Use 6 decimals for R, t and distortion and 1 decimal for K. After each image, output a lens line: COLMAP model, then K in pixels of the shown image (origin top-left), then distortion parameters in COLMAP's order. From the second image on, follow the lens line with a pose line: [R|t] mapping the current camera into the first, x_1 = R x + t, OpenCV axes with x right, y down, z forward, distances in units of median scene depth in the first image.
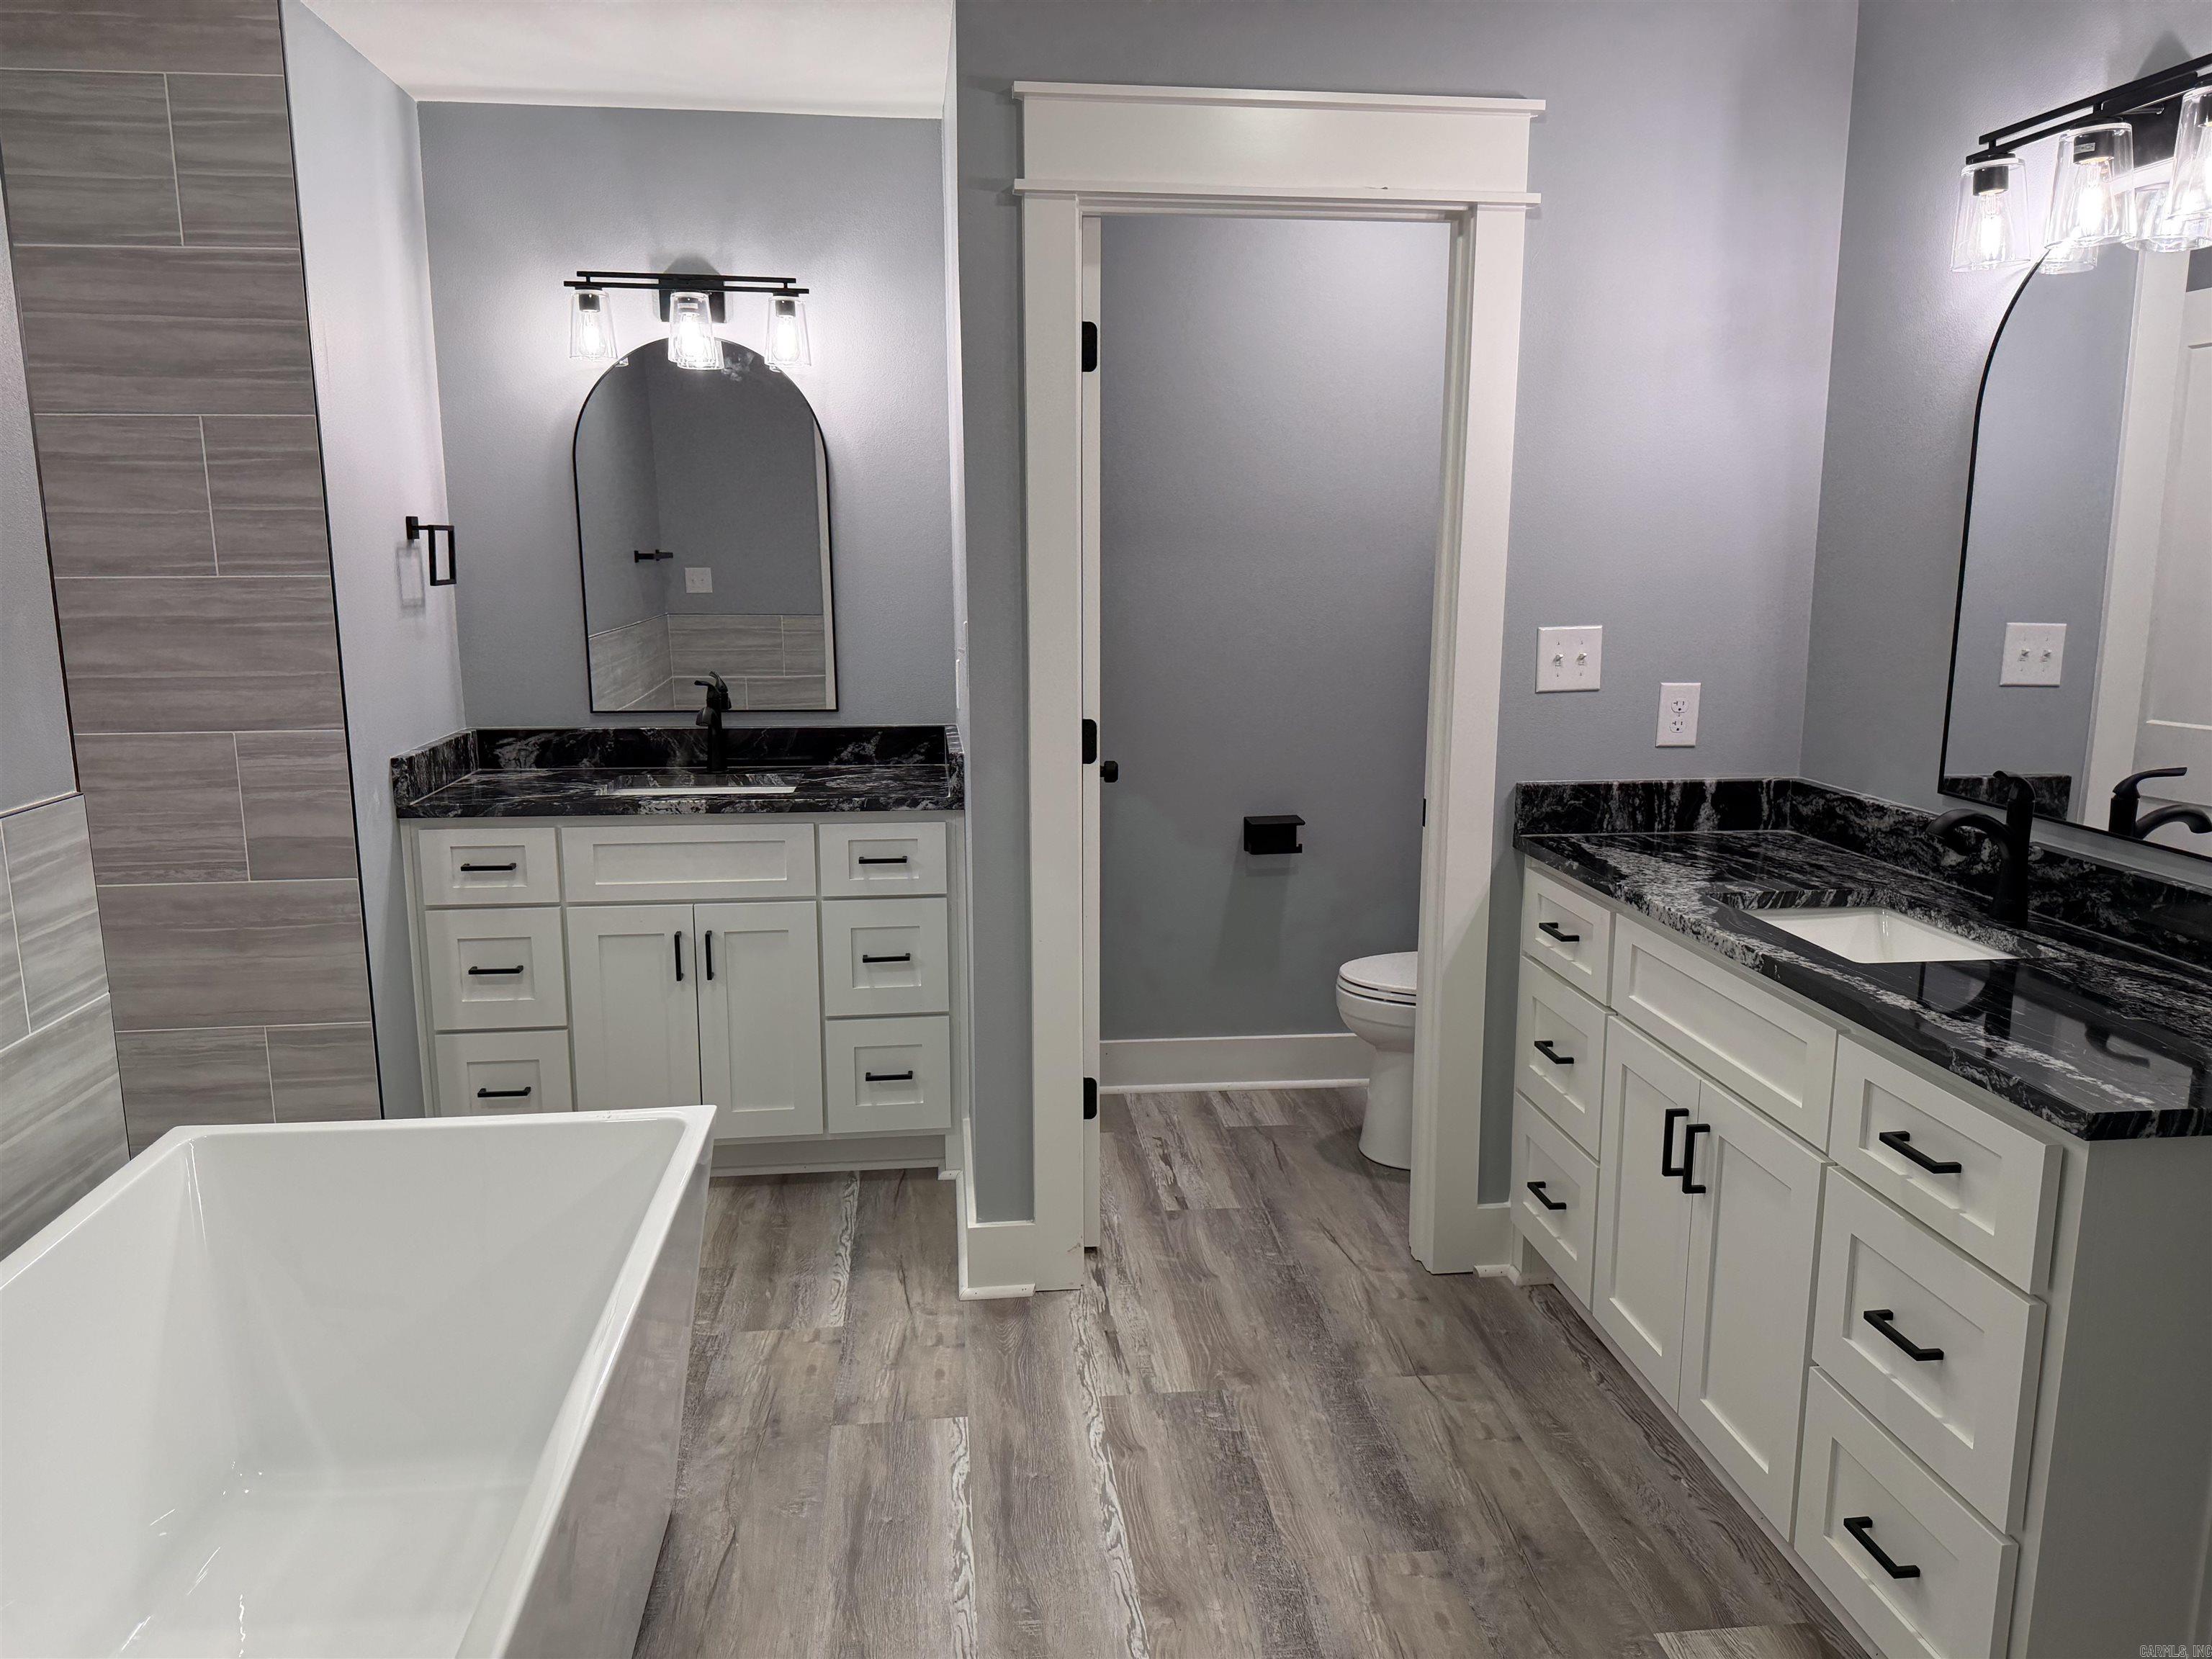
lens RADIAL K [[1549.1, 0, 1106.0], [0, 1549.1, 829.5], [0, 0, 1]] dist [0.105429, -0.102866]
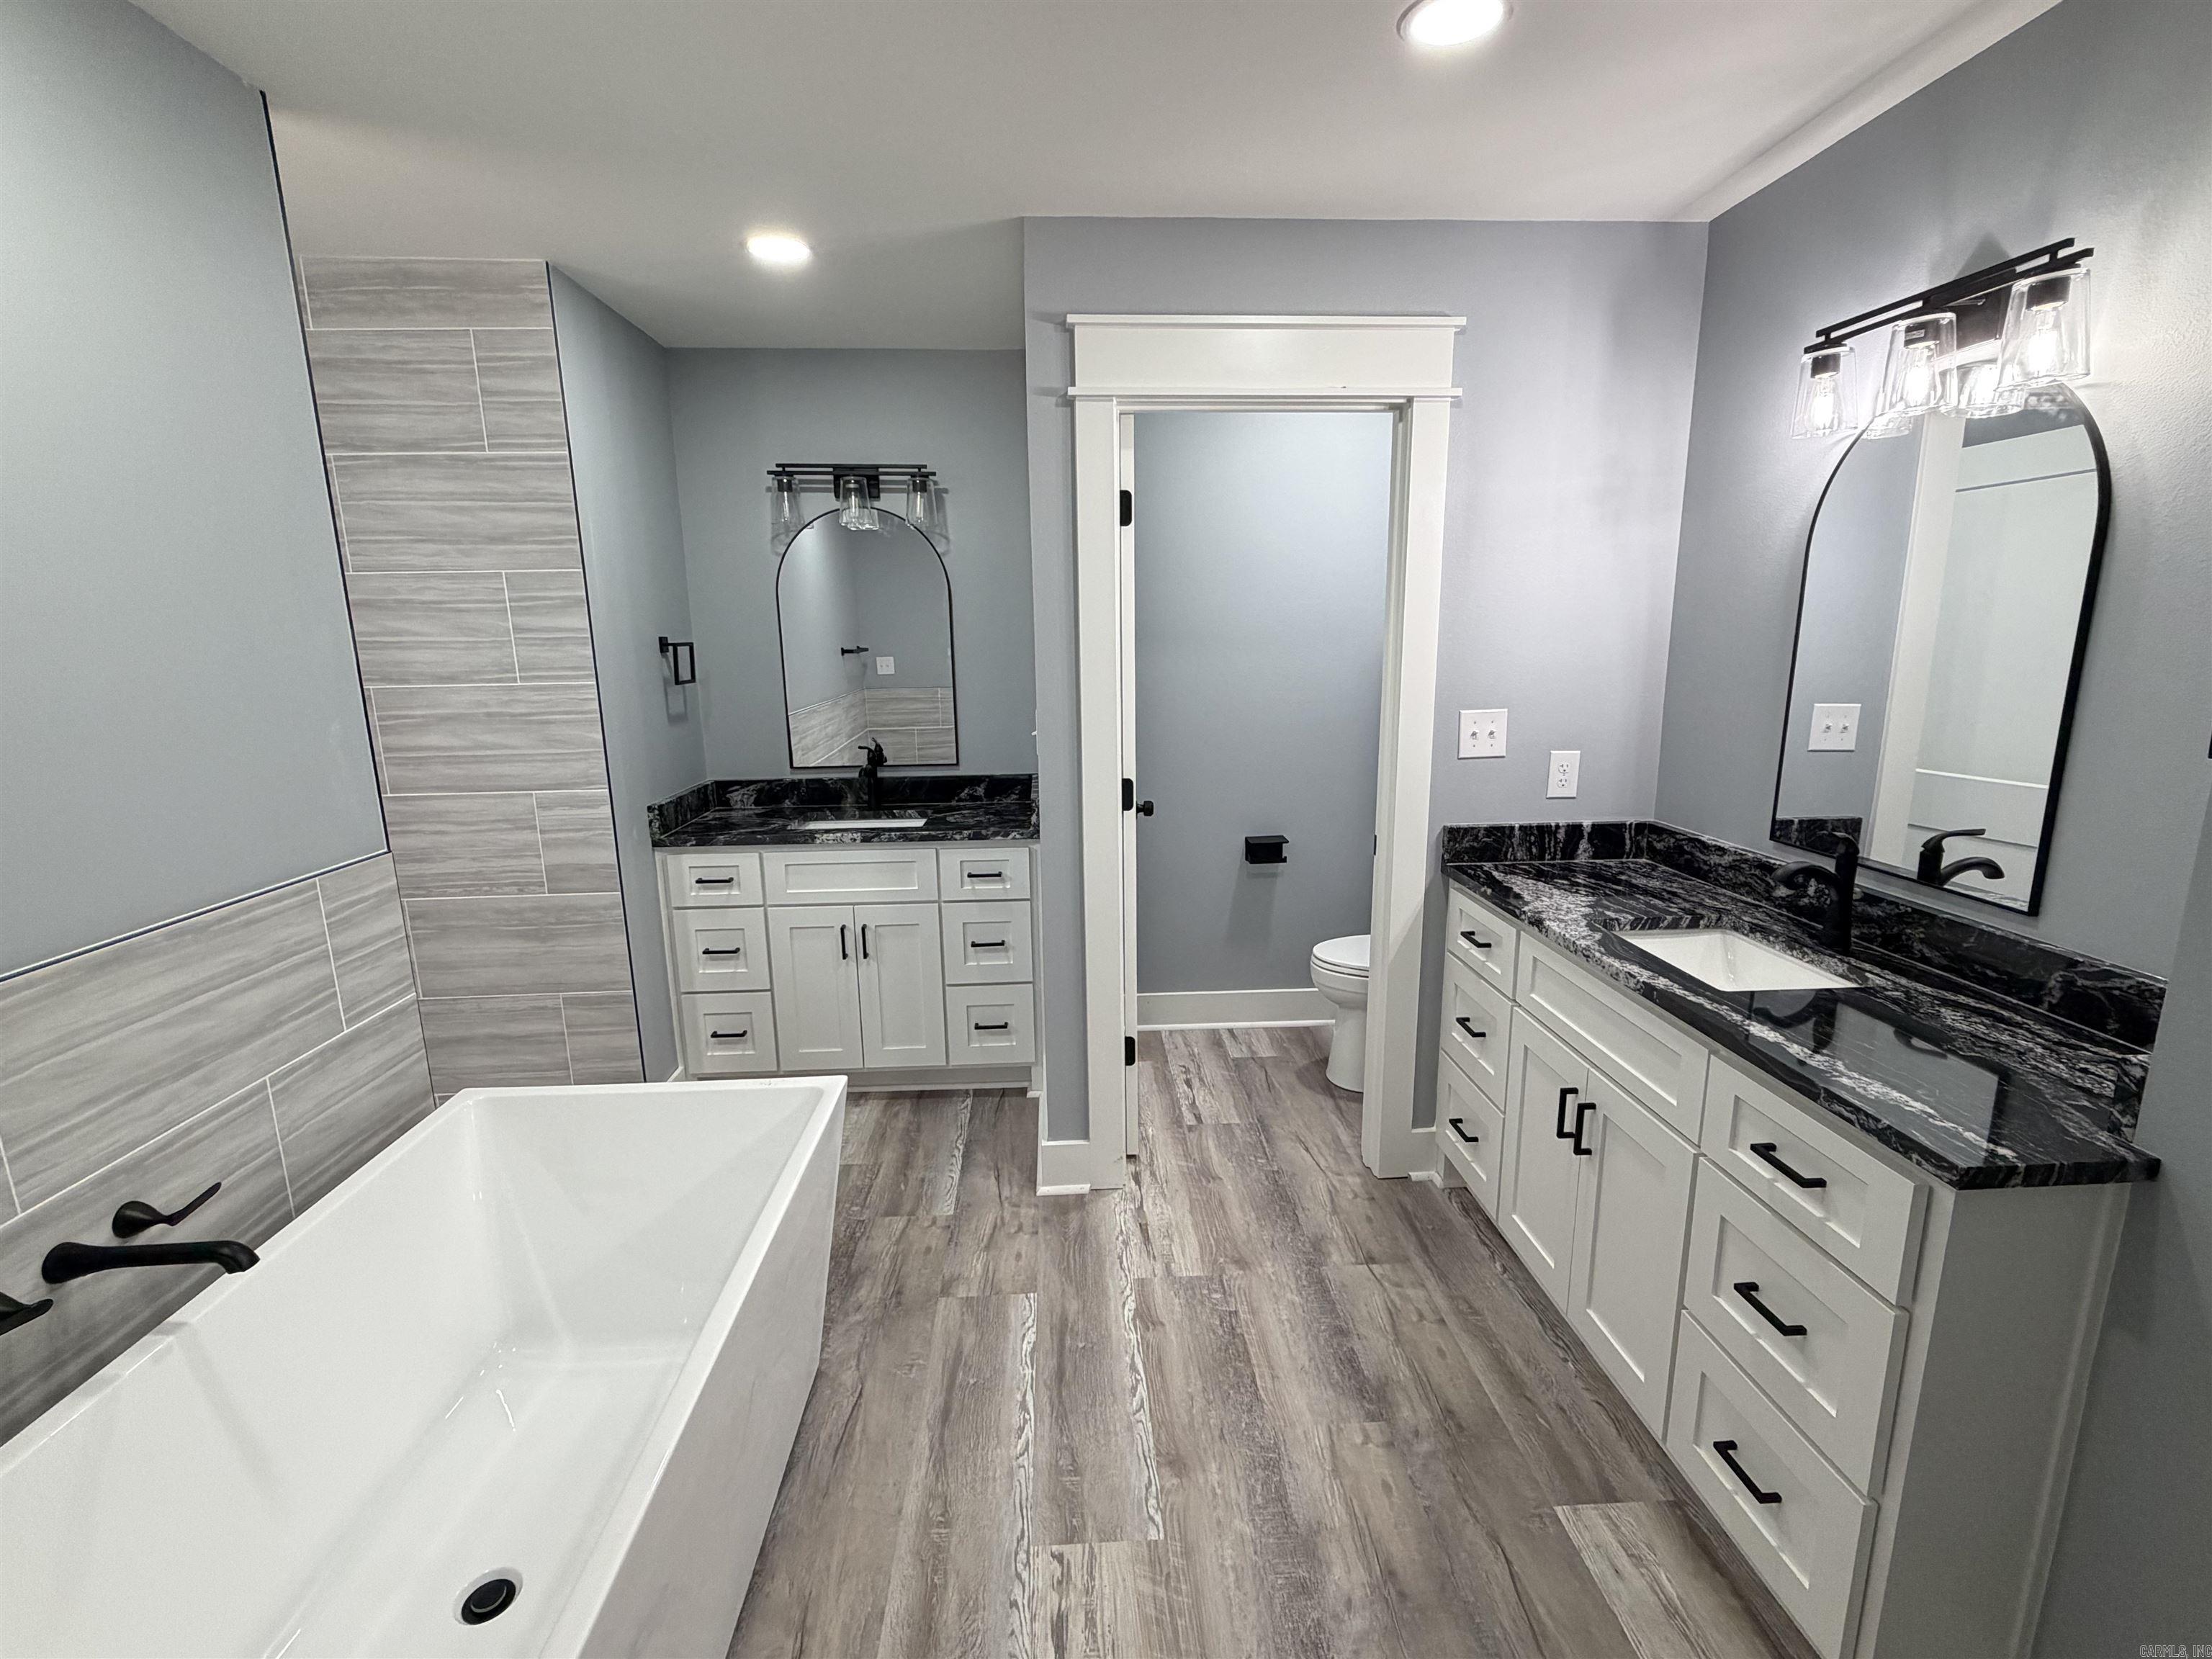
lens RADIAL K [[980.0, 0, 1112.8], [0, 980.0, 829.9], [0, 0, 1]] dist [0.025521, 0.000207]
pose [[0.998515, -0.001970, -0.054448, 0.025184], [0.003091, 0.999785, 0.020511, -0.047325], [0.054396, -0.020649, 0.998306, 0.141476]]
